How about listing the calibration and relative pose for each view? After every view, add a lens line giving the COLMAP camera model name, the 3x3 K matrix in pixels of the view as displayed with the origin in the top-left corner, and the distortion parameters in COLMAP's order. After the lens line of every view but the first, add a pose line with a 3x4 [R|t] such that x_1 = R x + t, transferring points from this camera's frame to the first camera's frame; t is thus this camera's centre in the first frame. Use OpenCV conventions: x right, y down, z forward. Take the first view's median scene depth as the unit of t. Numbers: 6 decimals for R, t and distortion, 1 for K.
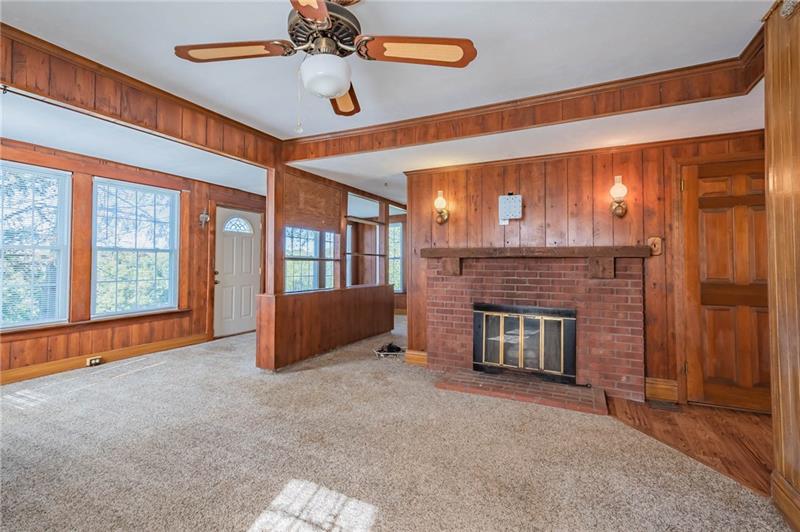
lens RADIAL K [[362.0, 0, 407.3], [0, 362.0, 251.9], [0, 0, 1]] dist [-0.003773, -0.002278]
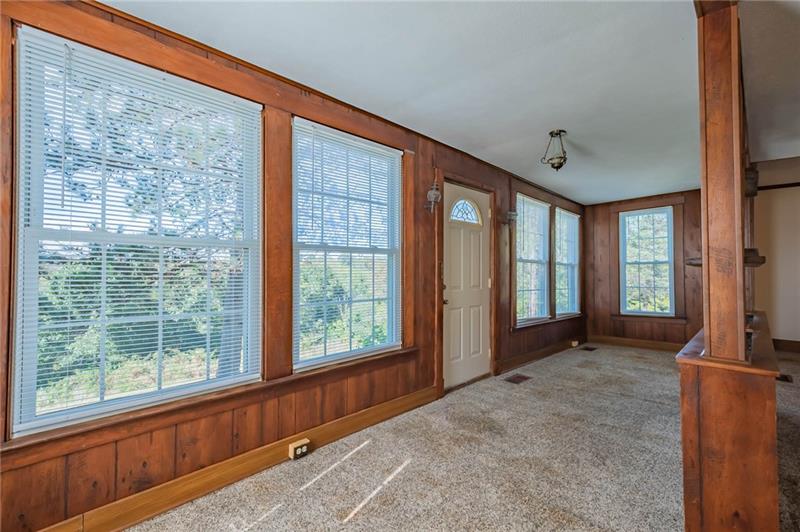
lens RADIAL K [[362.0, 0, 401.5], [0, 362.0, 264.2], [0, 0, 1]] dist [-0.003773, -0.002278]
pose [[0.943493, -0.007317, -0.331312, -0.432898], [0.012097, 0.999850, 0.012366, 0.011332], [0.331172, -0.015675, 0.943440, 0.430401]]
